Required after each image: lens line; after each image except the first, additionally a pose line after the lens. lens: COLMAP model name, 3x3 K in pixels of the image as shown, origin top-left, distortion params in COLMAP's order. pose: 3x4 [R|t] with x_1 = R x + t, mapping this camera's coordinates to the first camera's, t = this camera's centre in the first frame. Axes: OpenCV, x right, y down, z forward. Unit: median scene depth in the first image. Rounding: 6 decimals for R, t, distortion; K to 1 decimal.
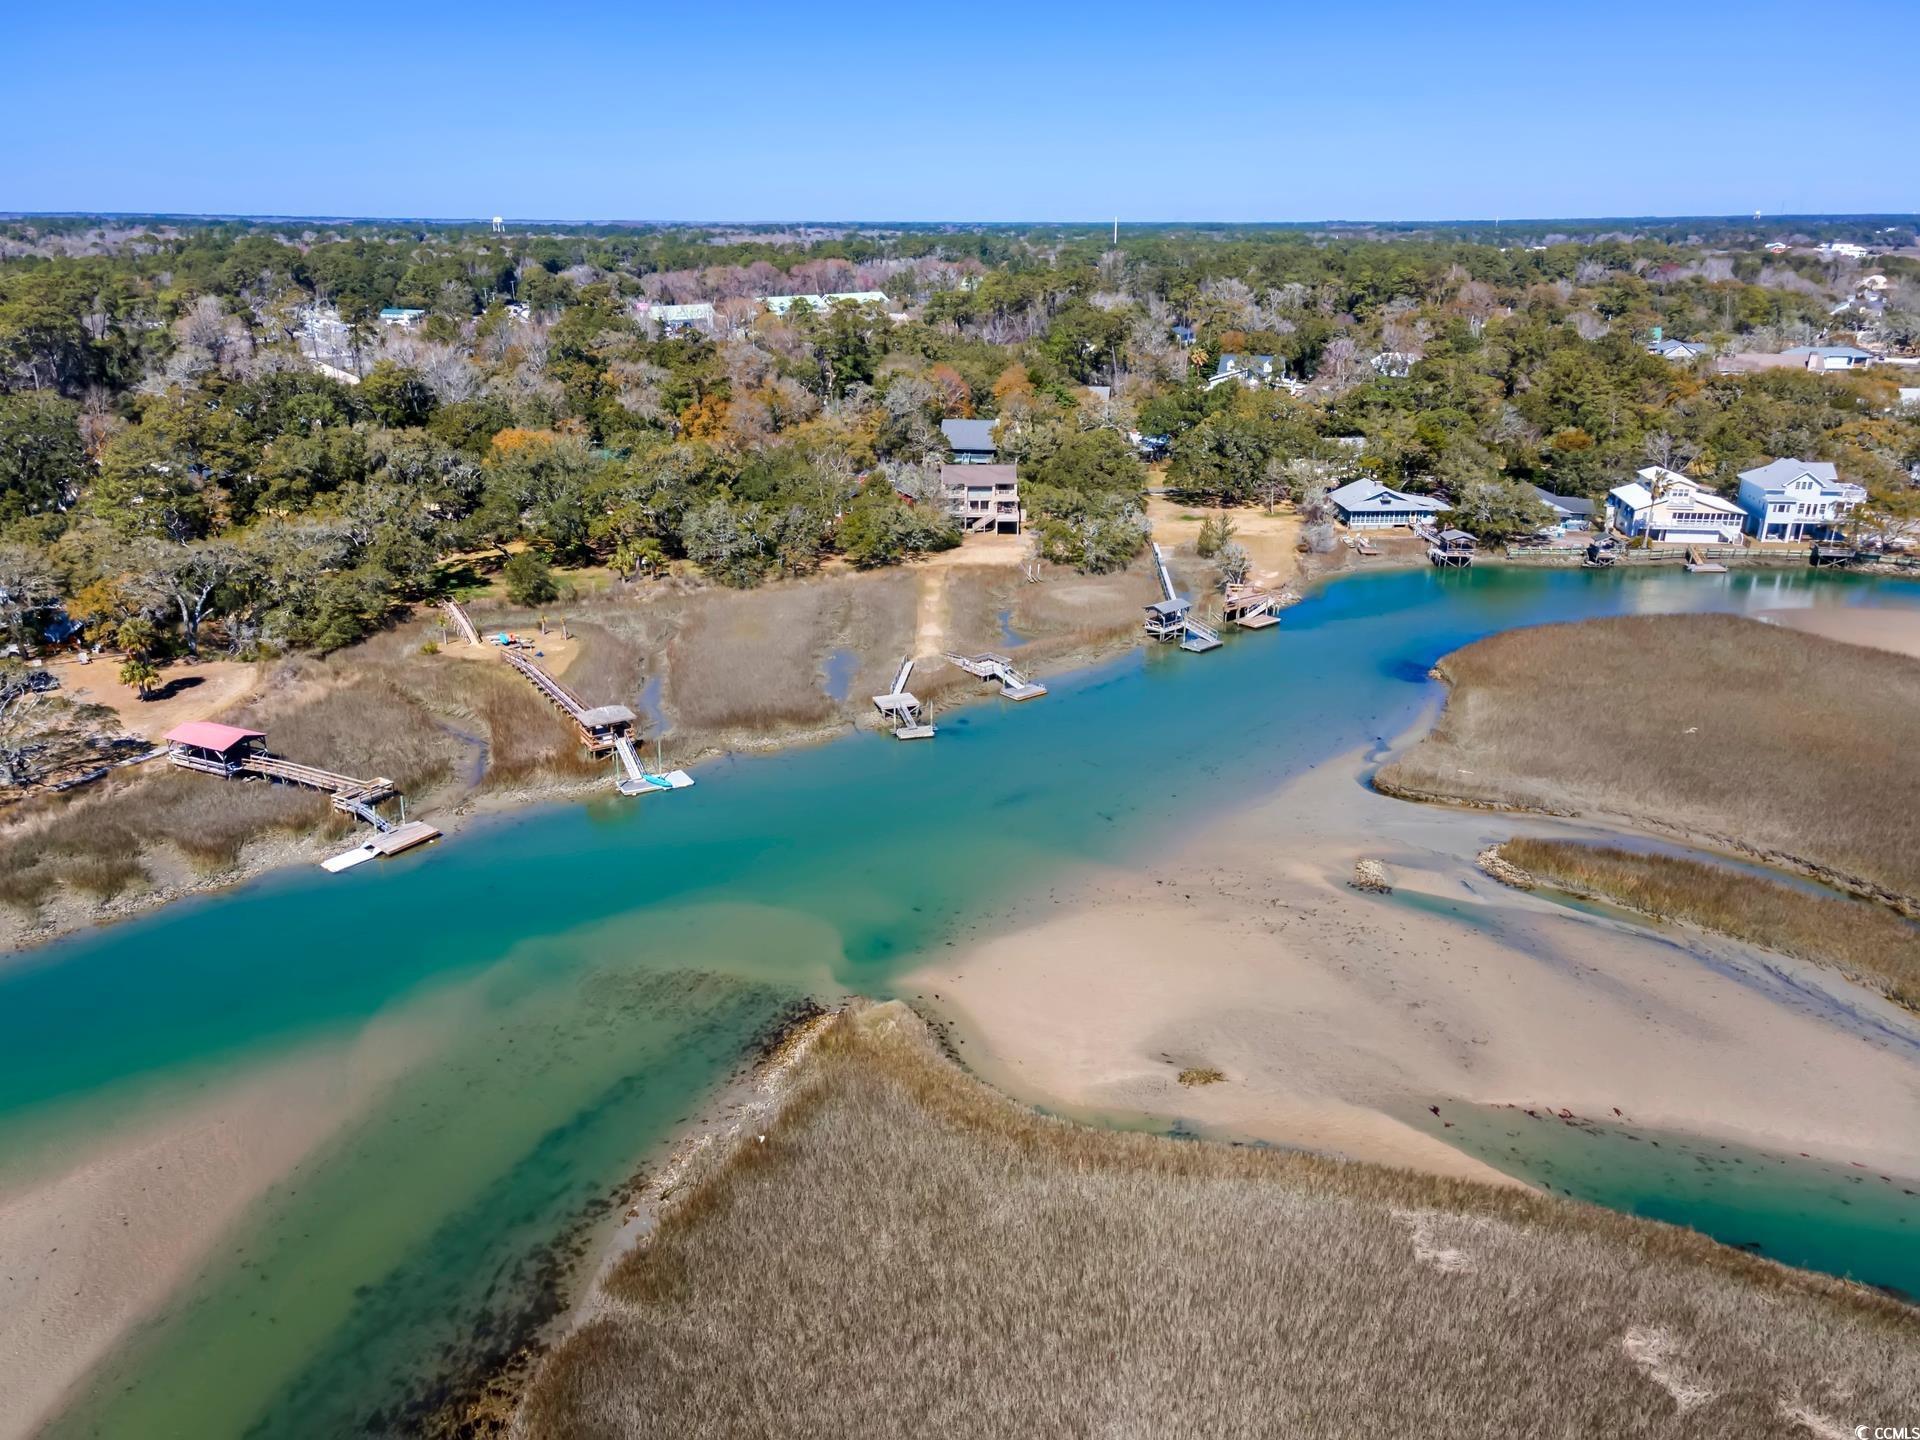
lens RADIAL K [[1390.3, 0, 960.0], [0, 1390.3, 720.0], [0, 0, 1]] dist [0.038409, 0.031175]
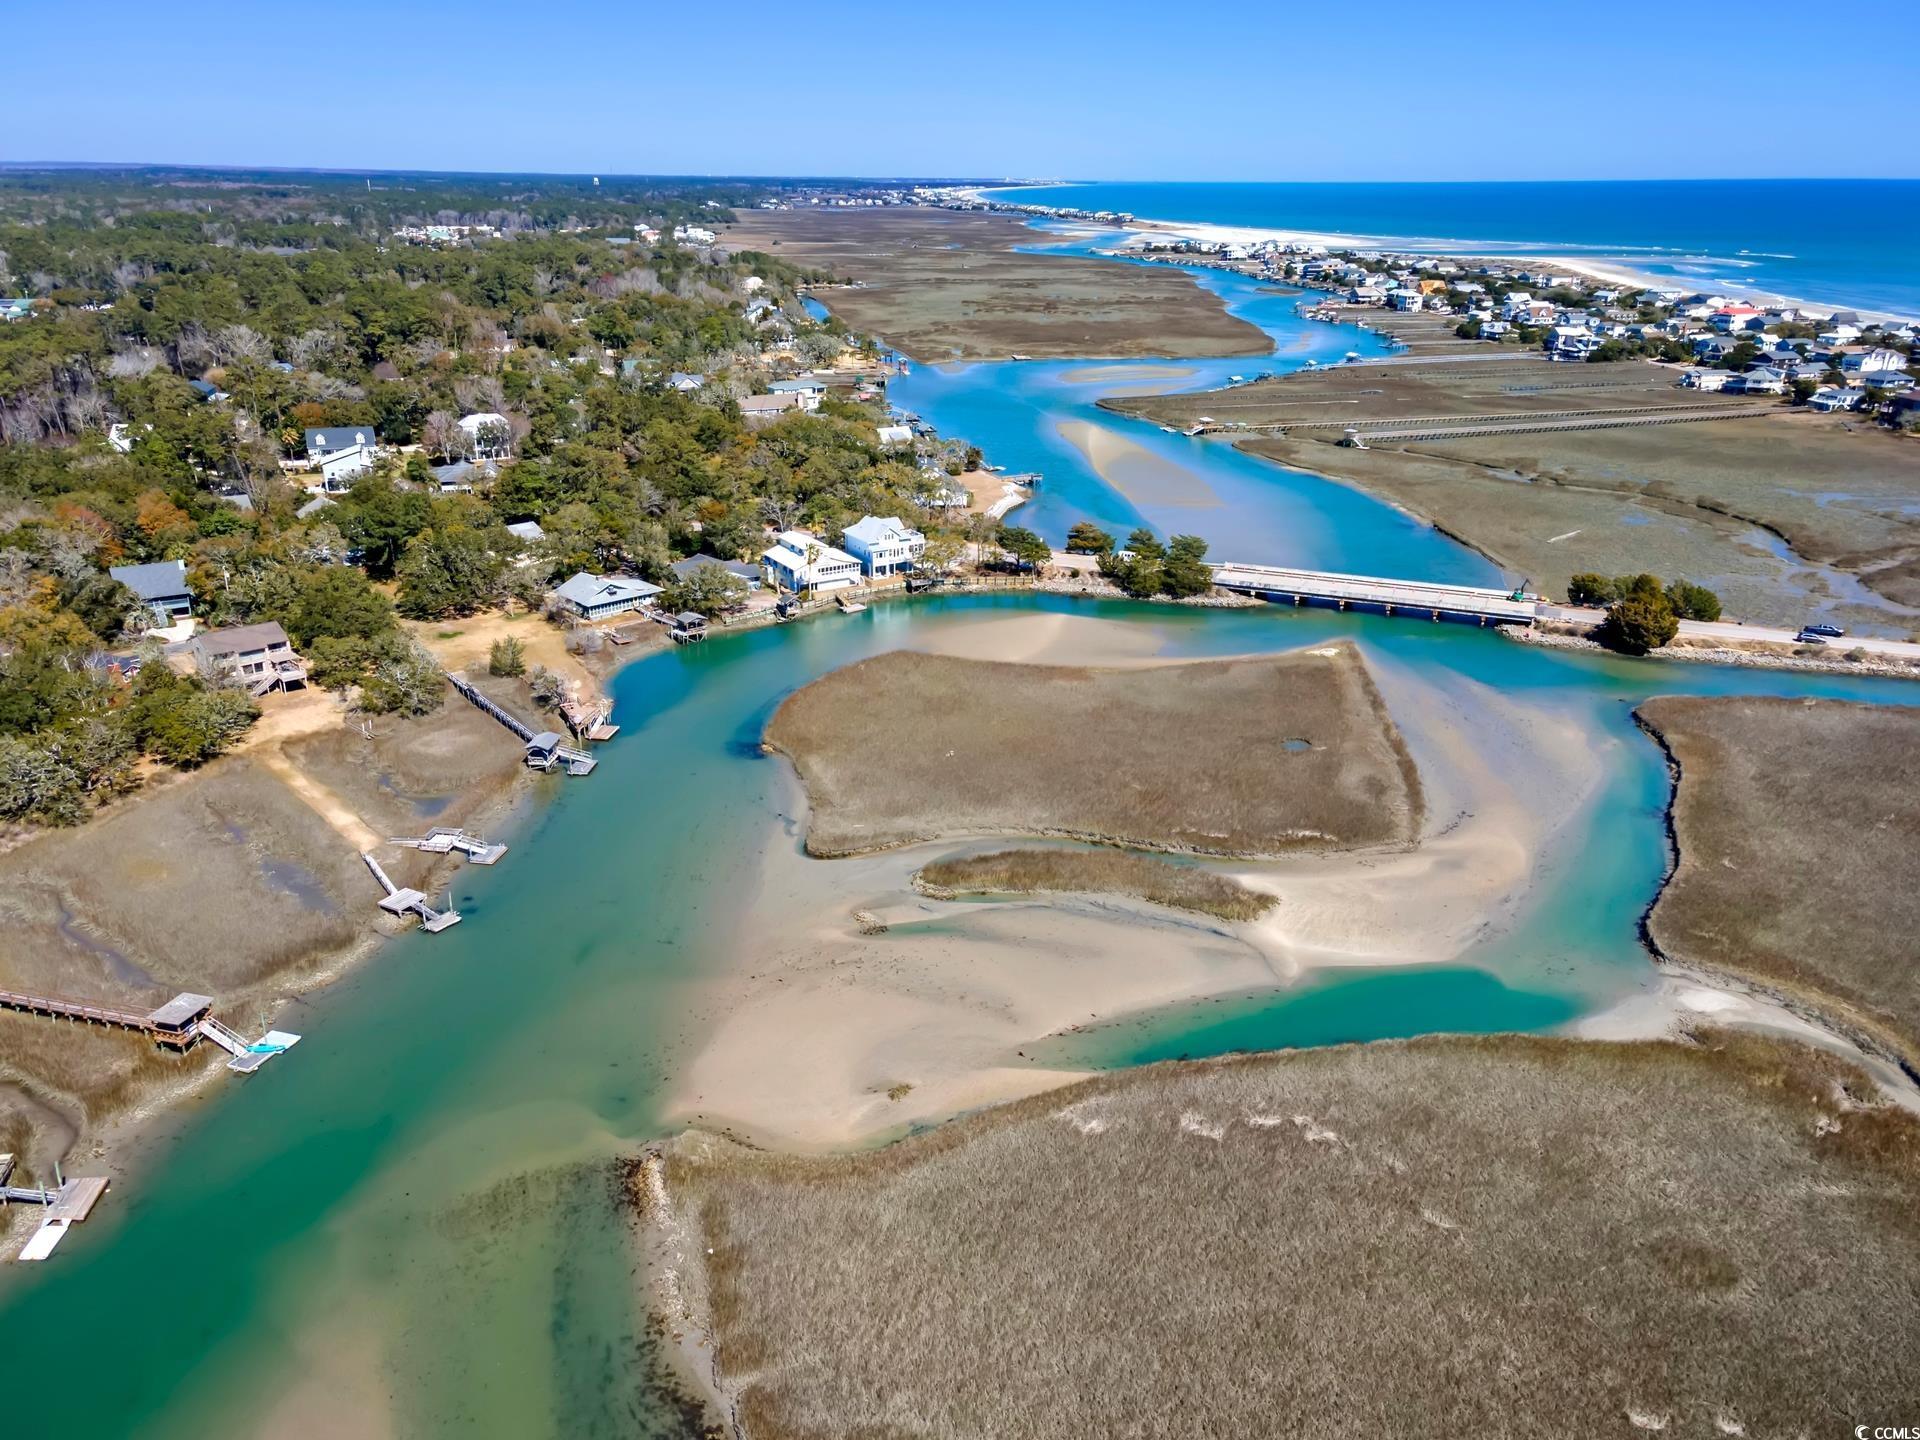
lens RADIAL K [[1390.3, 0, 960.0], [0, 1390.3, 720.0], [0, 0, 1]] dist [0.038409, 0.031175]
pose [[0.752677, -0.232583, 0.615940, -0.468327], [0.219770, 0.970621, 0.097955, -0.209565], [-0.620627, 0.061637, 0.781679, -0.213472]]
